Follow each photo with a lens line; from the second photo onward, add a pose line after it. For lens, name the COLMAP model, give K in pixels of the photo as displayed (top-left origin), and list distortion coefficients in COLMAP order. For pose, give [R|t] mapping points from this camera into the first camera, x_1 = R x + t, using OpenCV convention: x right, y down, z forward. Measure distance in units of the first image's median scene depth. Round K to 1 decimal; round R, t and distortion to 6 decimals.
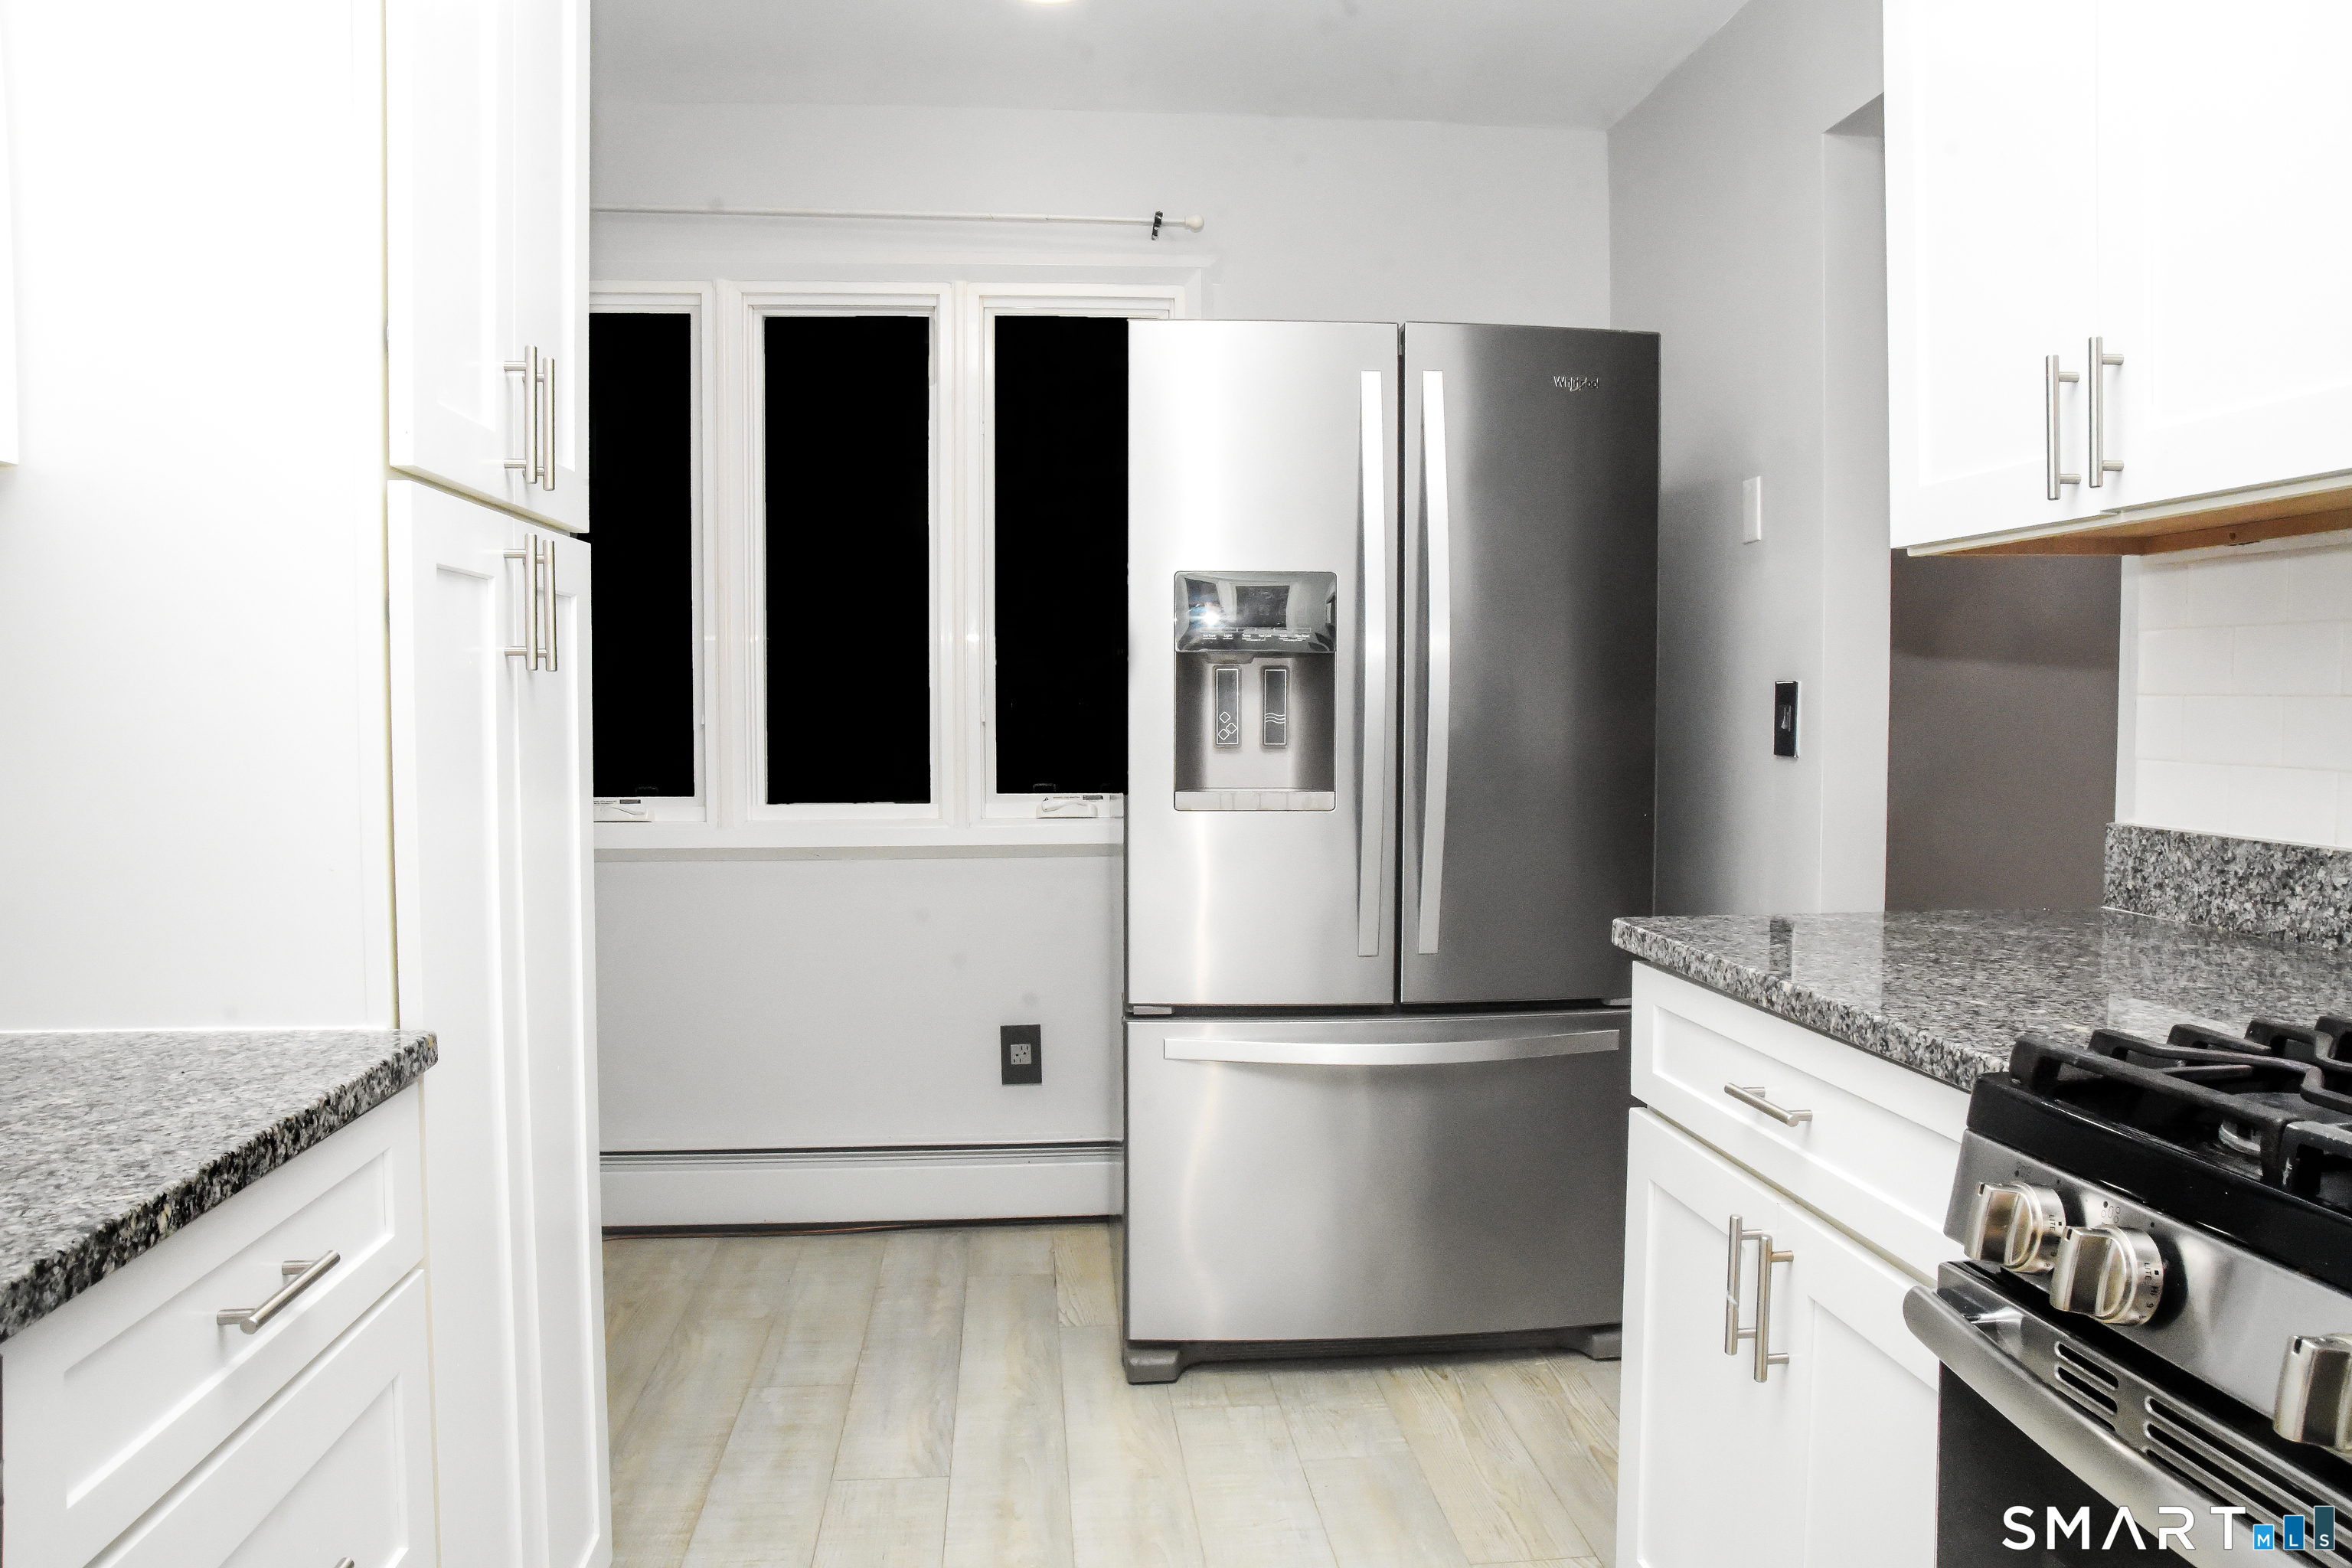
lens RADIAL K [[1731.9, 0, 1176.0], [0, 1731.9, 784.0], [0, 0, 1]] dist [-0.131222, 0.116800]
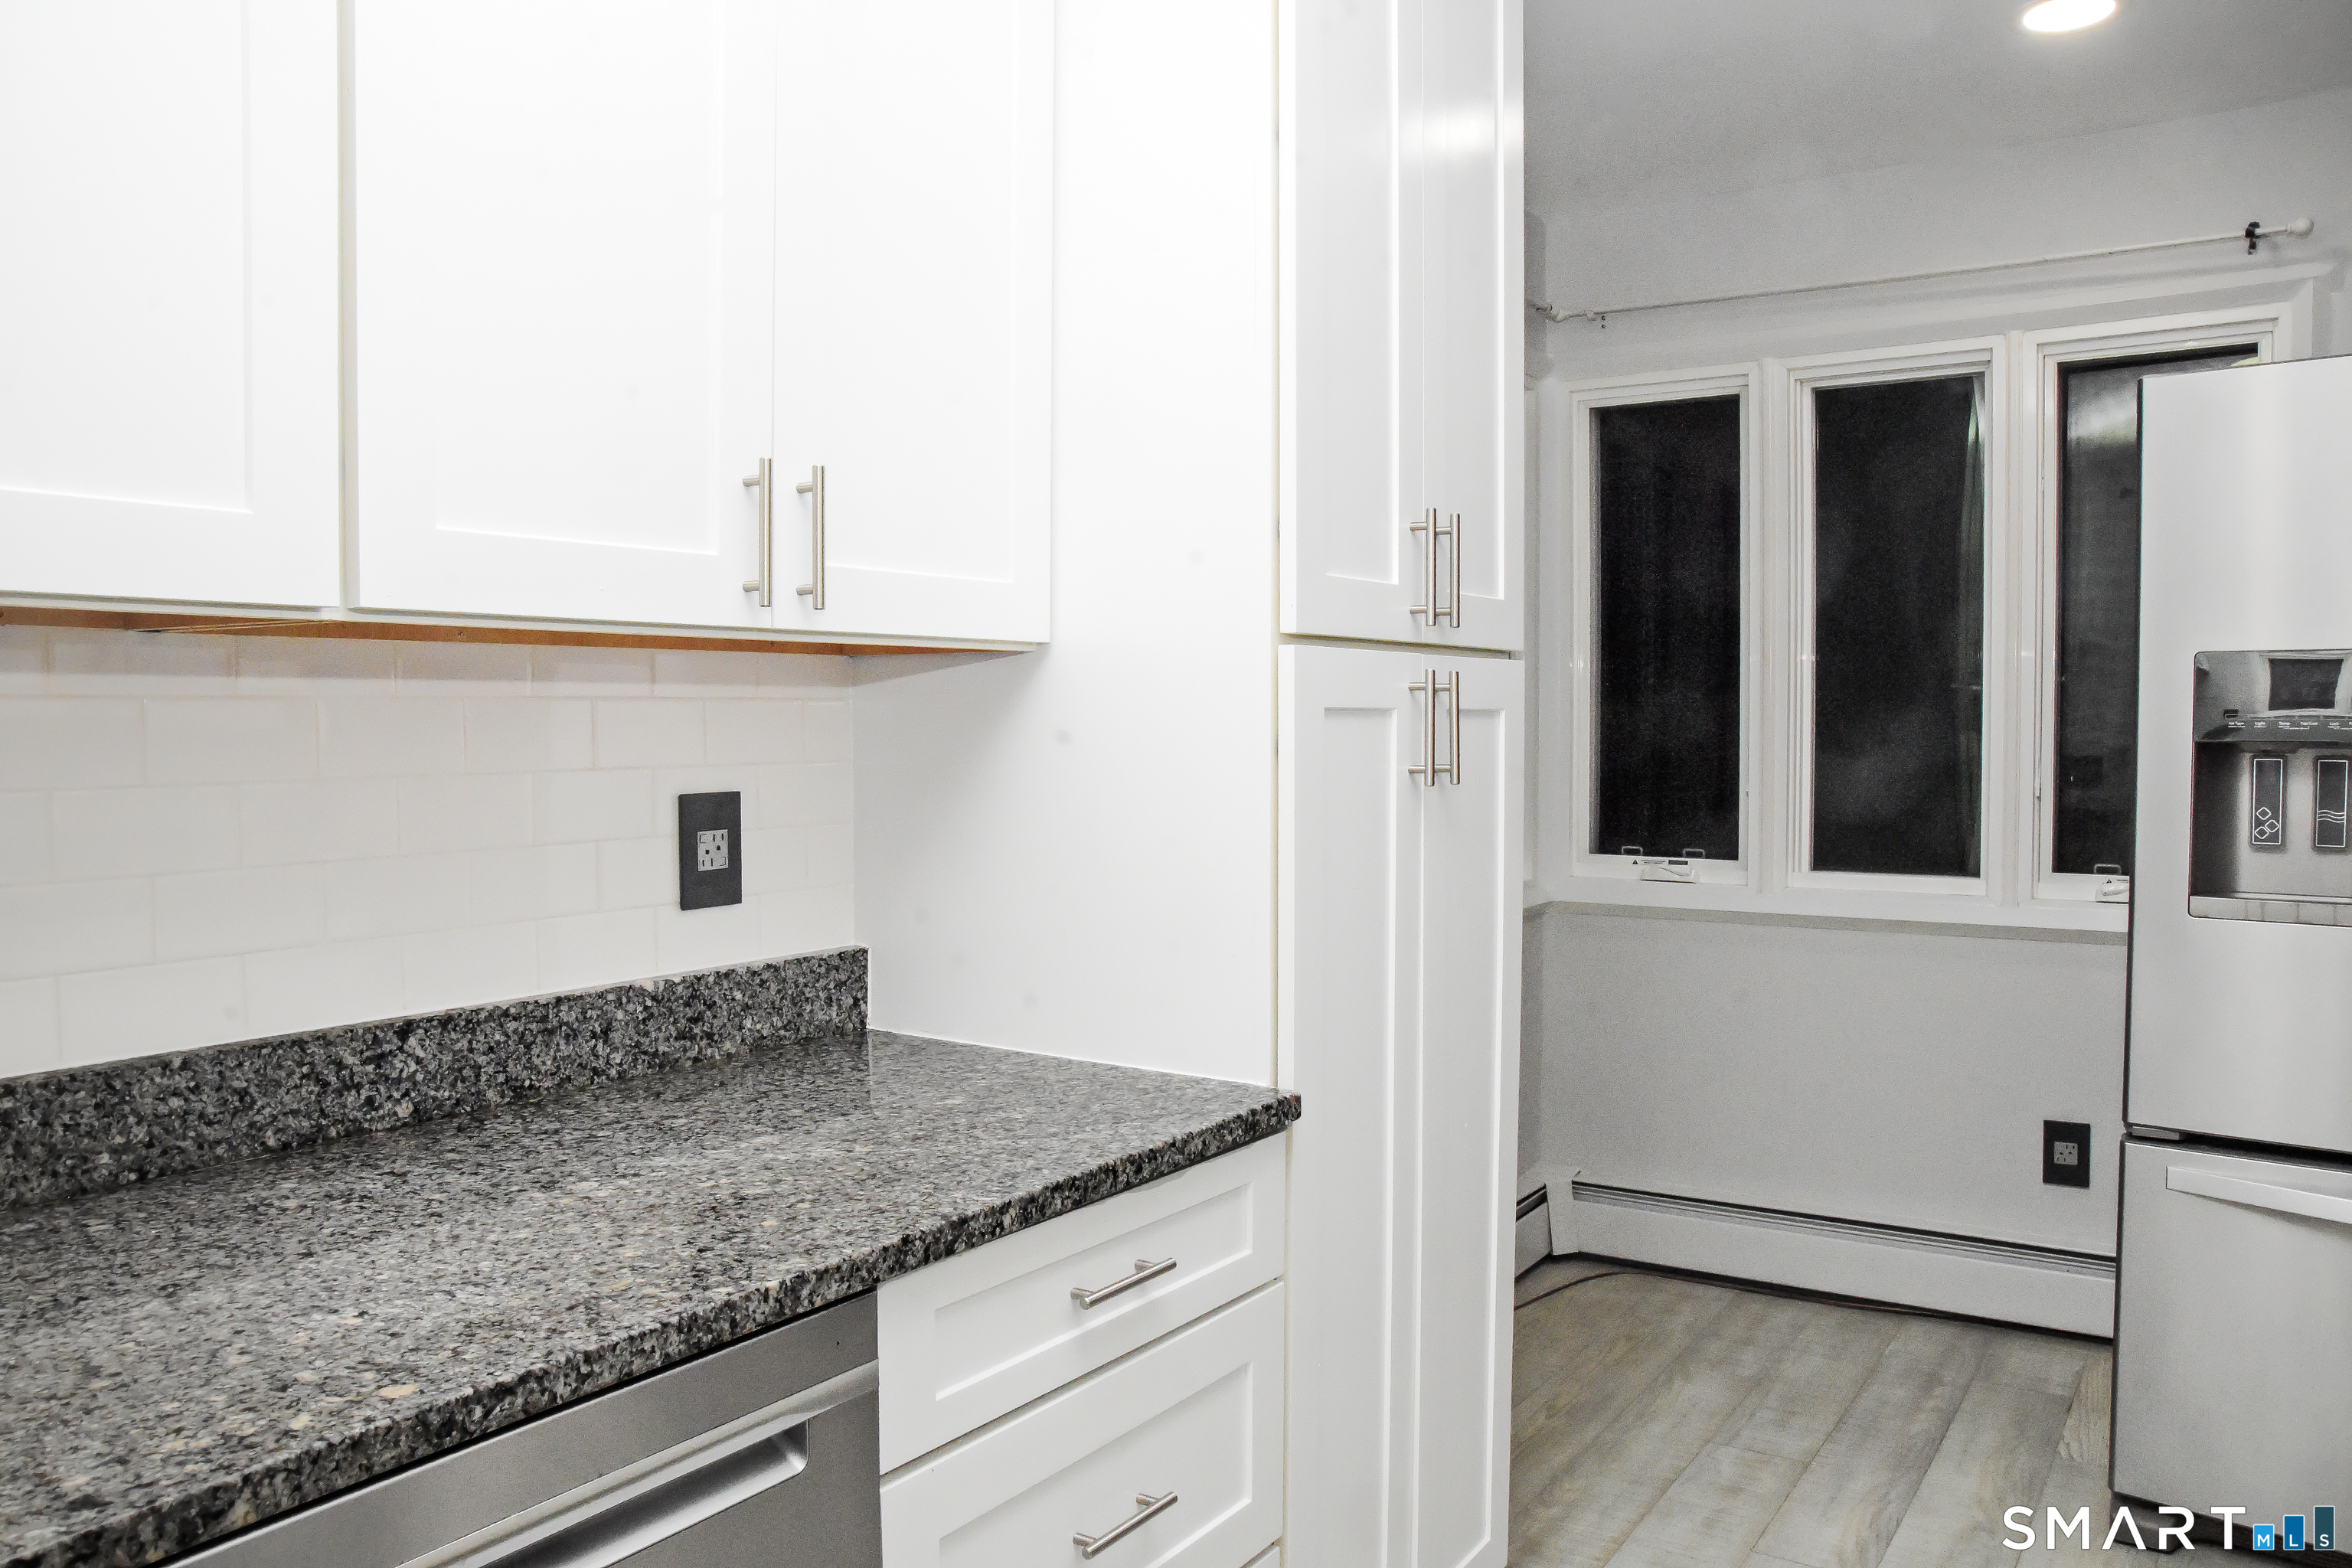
lens RADIAL K [[1731.9, 0, 1176.0], [0, 1731.9, 784.0], [0, 0, 1]] dist [-0.131222, 0.116800]
pose [[0.768381, 0.023620, -0.639556, 0.153848], [-0.028588, 0.999588, 0.002570, -0.041832], [0.639354, 0.016309, 0.768740, -0.011836]]
